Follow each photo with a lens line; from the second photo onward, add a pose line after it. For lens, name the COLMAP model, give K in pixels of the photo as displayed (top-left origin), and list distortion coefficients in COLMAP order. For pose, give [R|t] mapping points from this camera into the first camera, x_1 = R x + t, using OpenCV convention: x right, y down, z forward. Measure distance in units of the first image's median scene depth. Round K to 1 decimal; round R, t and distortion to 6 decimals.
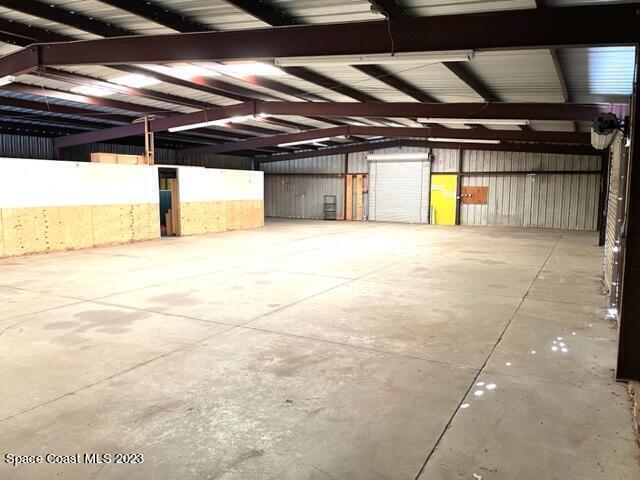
lens RADIAL K [[493.5, 0, 318.7], [0, 493.5, 239.6], [0, 0, 1]] dist [0.060498, -0.006707]
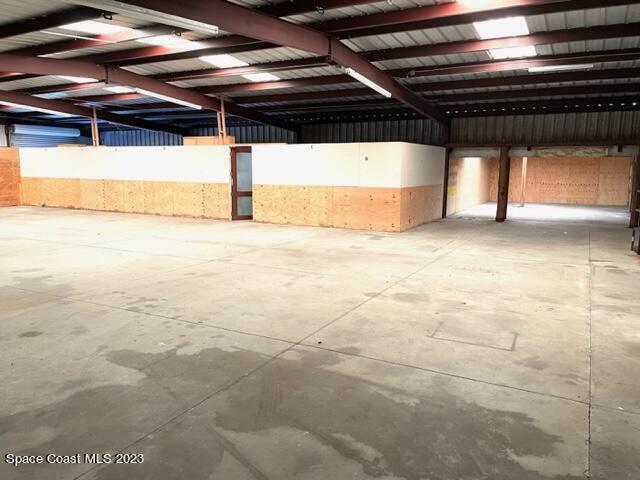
lens RADIAL K [[493.5, 0, 318.6], [0, 493.5, 242.9], [0, 0, 1]] dist [0.060498, -0.006707]
pose [[0.010412, 0.152431, -0.988259, 0.805946], [-0.116763, 0.981737, 0.150195, -0.151808], [0.993105, 0.113828, 0.028020, 1.399871]]
